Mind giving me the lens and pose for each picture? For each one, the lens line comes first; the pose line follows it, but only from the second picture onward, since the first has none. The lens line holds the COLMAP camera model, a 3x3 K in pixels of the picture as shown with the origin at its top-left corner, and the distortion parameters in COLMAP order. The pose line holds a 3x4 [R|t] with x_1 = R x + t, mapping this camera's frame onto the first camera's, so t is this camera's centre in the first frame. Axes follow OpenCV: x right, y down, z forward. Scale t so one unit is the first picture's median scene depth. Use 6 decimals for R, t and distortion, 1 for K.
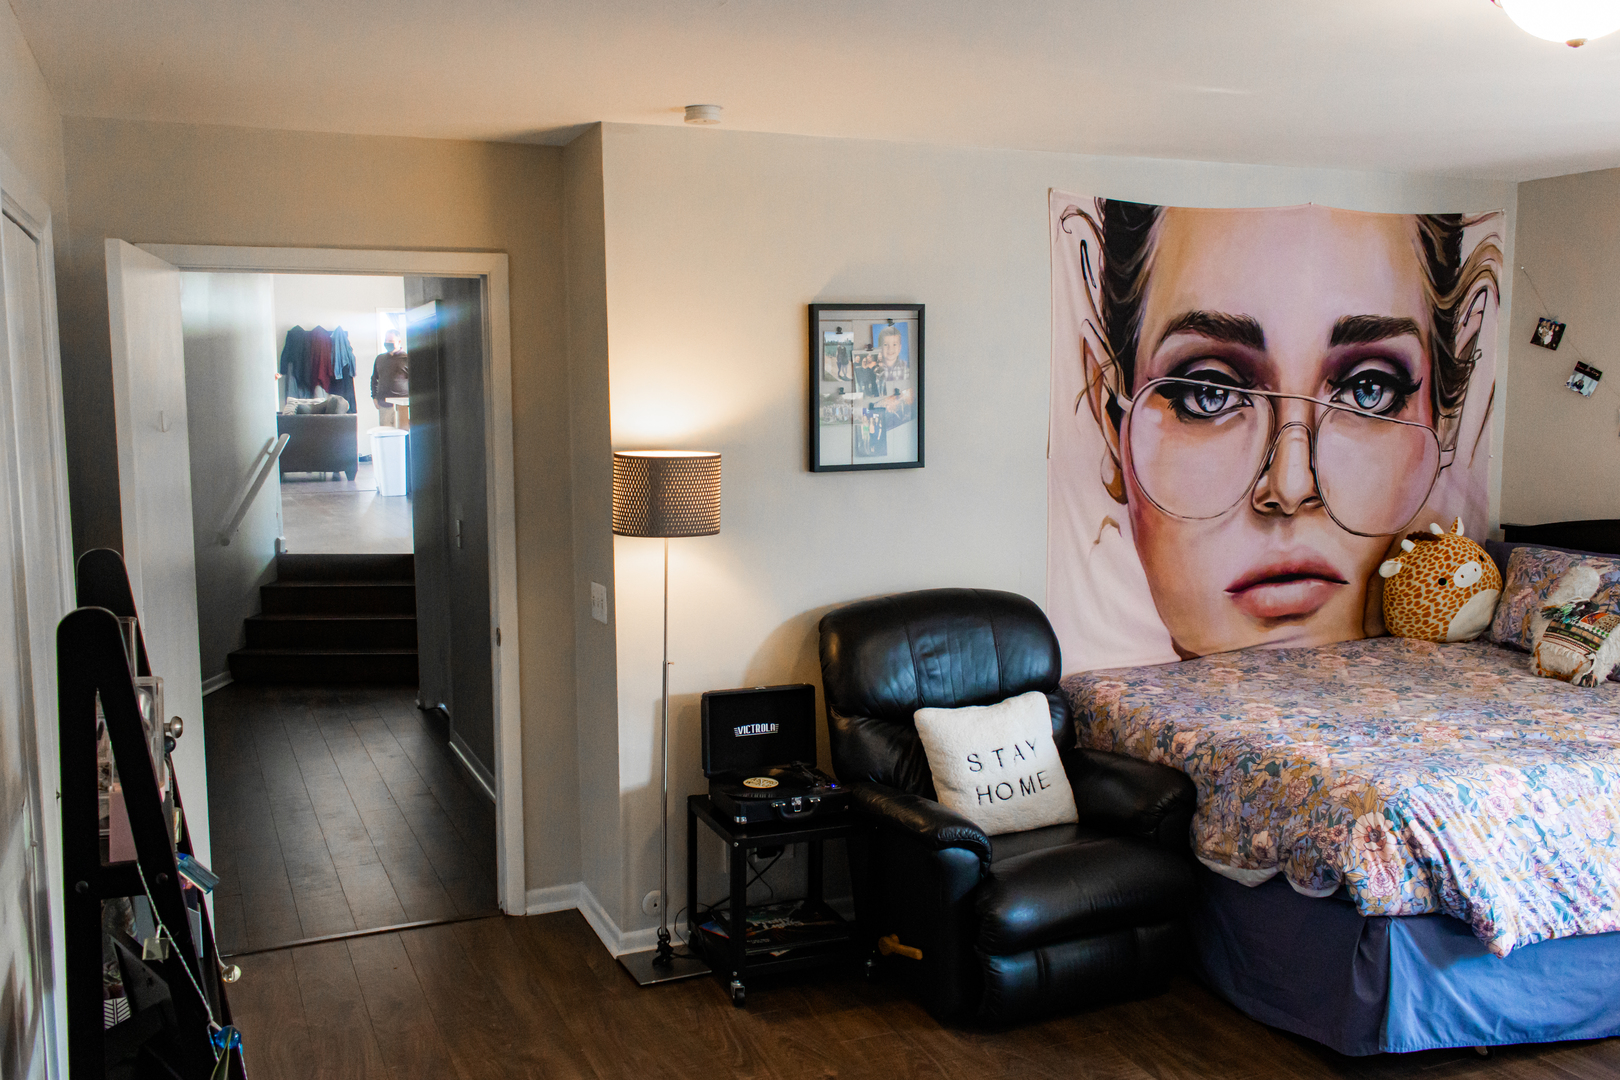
lens RADIAL K [[1474.0, 0, 794.4], [0, 1474.0, 540.5], [0, 0, 1]] dist [0.017165, -0.009007]
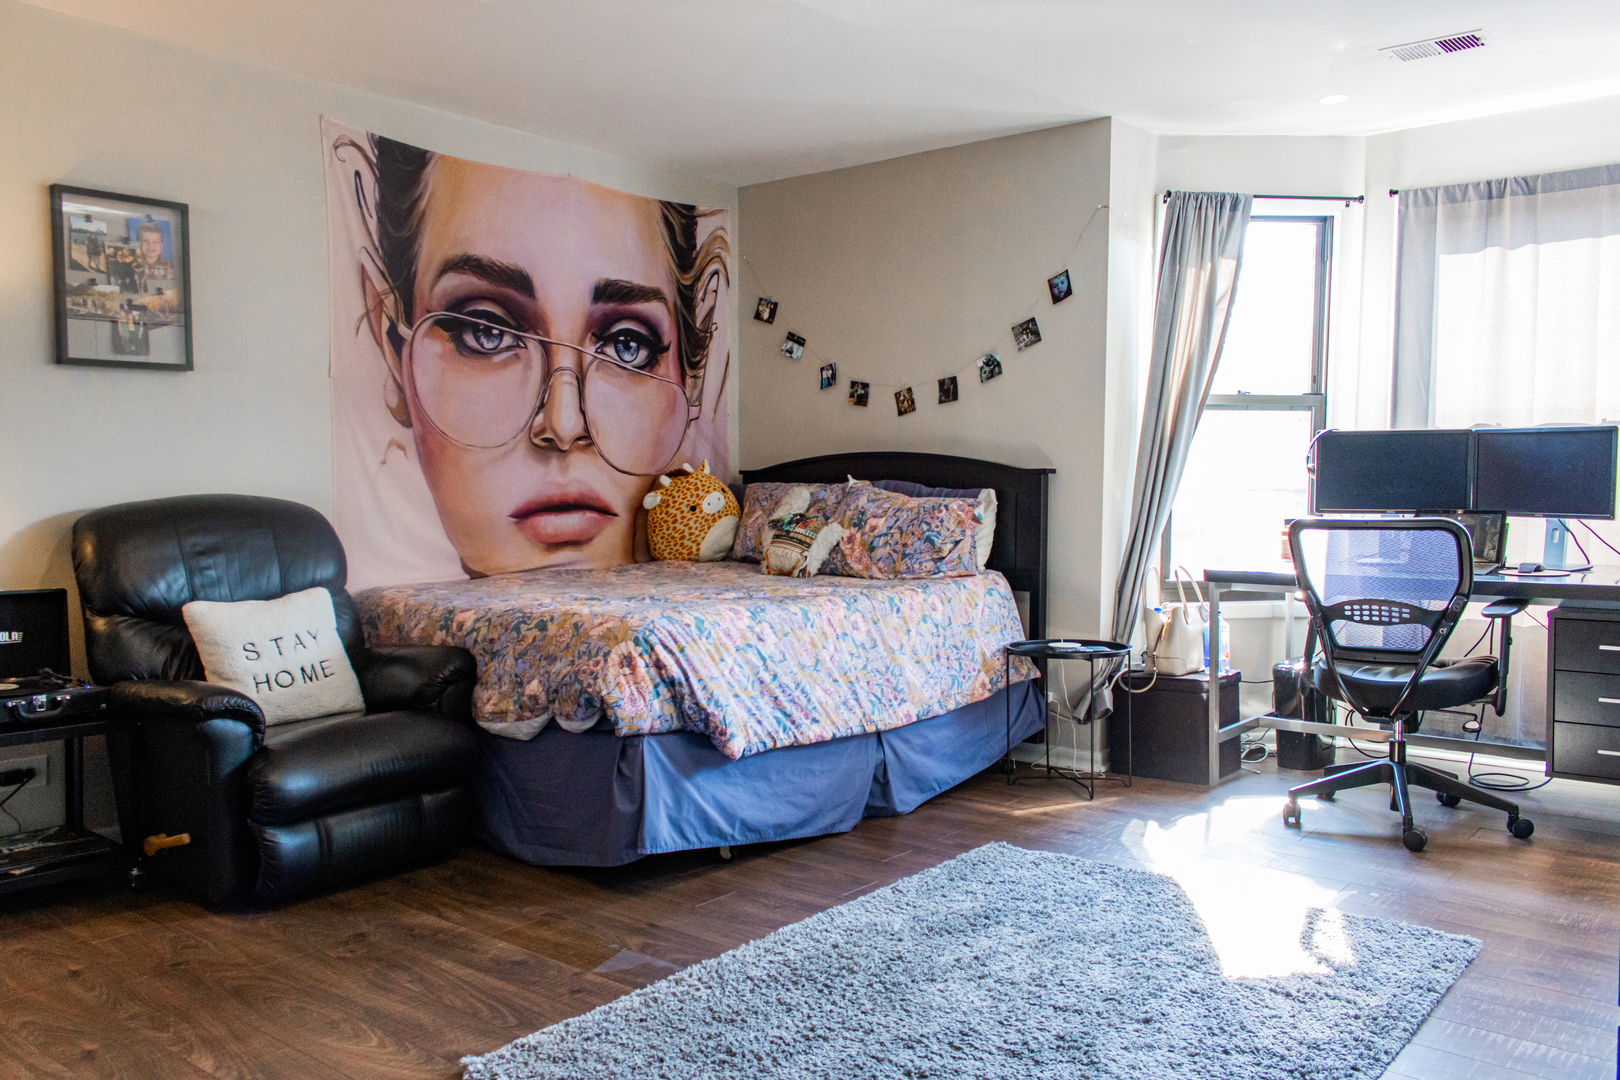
lens RADIAL K [[1334.8, 0, 818.6], [0, 1334.8, 534.6], [0, 0, 1]] dist [0.007817, 0.005936]
pose [[0.886713, -0.018666, 0.461942, 0.044452], [0.050601, 0.997100, -0.056839, 0.134191], [-0.459542, 0.073775, 0.885087, 0.024460]]
